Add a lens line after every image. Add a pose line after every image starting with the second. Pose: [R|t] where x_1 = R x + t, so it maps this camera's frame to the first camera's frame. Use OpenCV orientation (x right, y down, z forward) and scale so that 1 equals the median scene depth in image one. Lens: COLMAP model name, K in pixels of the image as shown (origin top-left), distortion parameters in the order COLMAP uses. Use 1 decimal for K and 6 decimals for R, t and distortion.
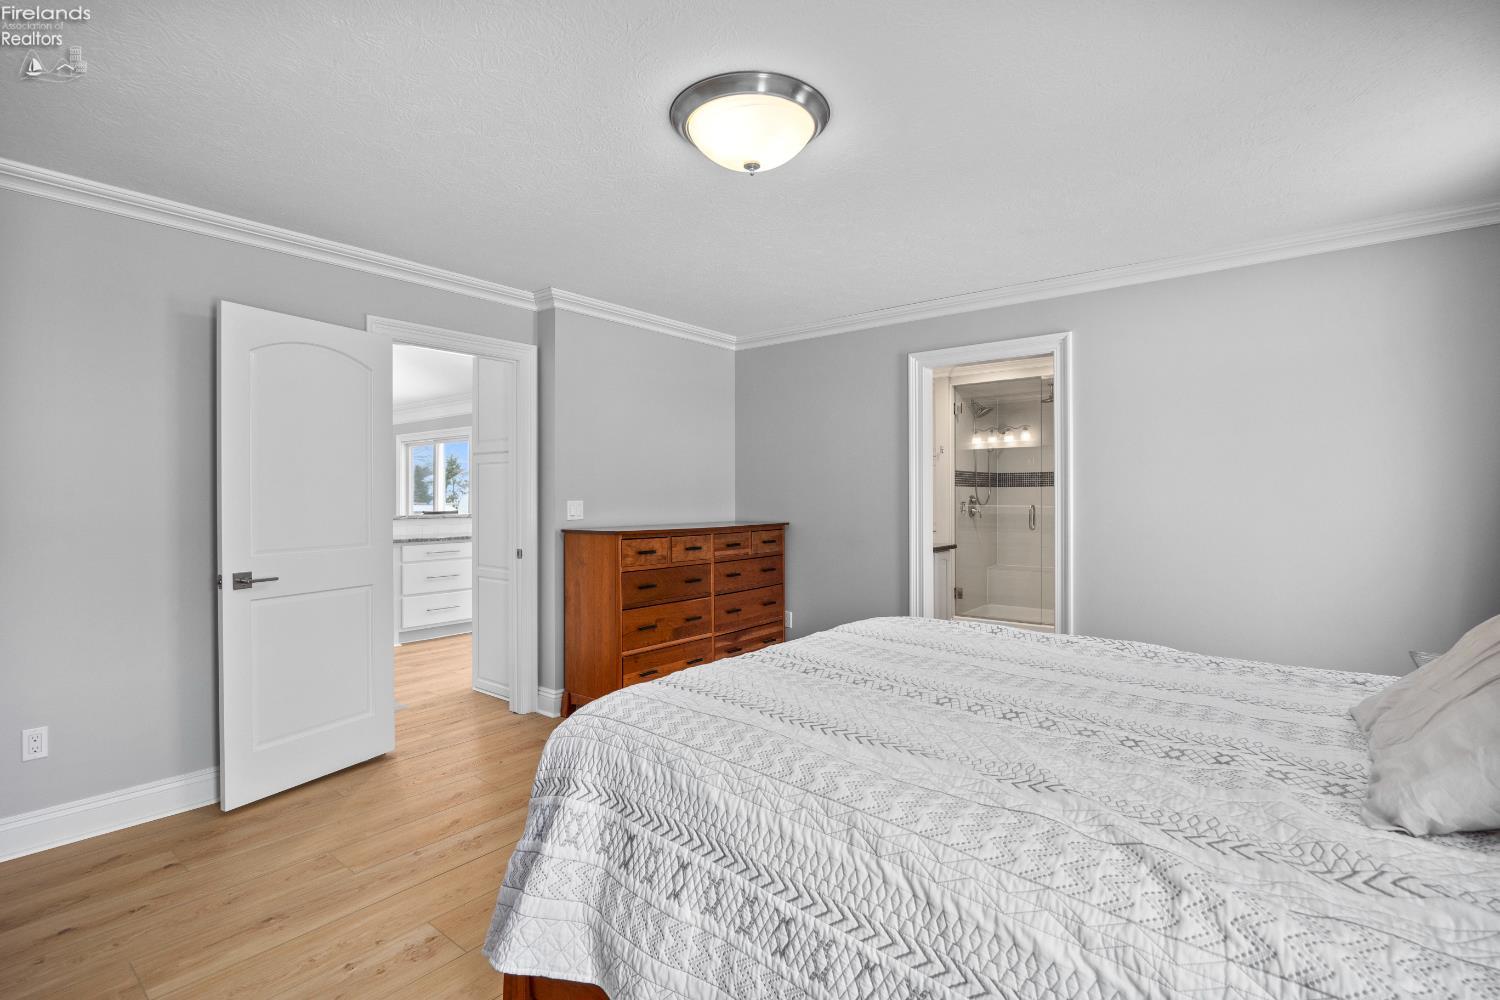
lens RADIAL K [[690.6, 0, 745.0], [0, 690.6, 496.7], [0, 0, 1]] dist [-0.001057, -0.000059]
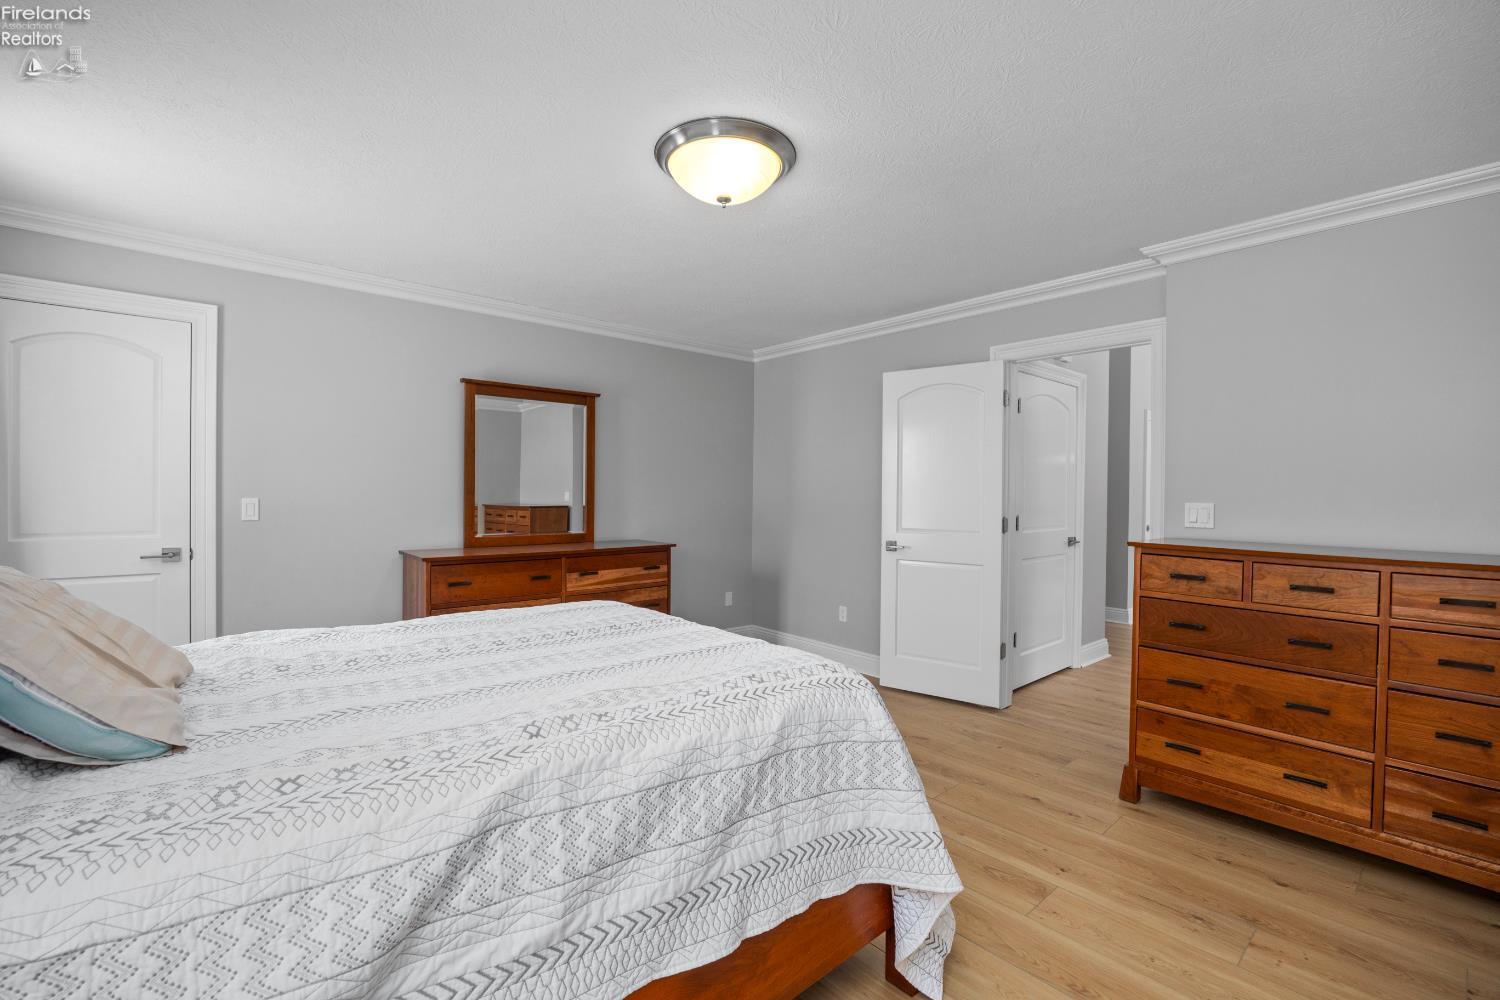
lens RADIAL K [[666.6, 0, 745.0], [0, 666.6, 496.9], [0, 0, 1]] dist [0.003404, 0.000104]
pose [[-0.161785, 0.015568, -0.986703, 0.596155], [-0.006306, 0.999839, 0.016809, -0.010139], [0.986806, 0.008941, -0.161661, 0.655843]]
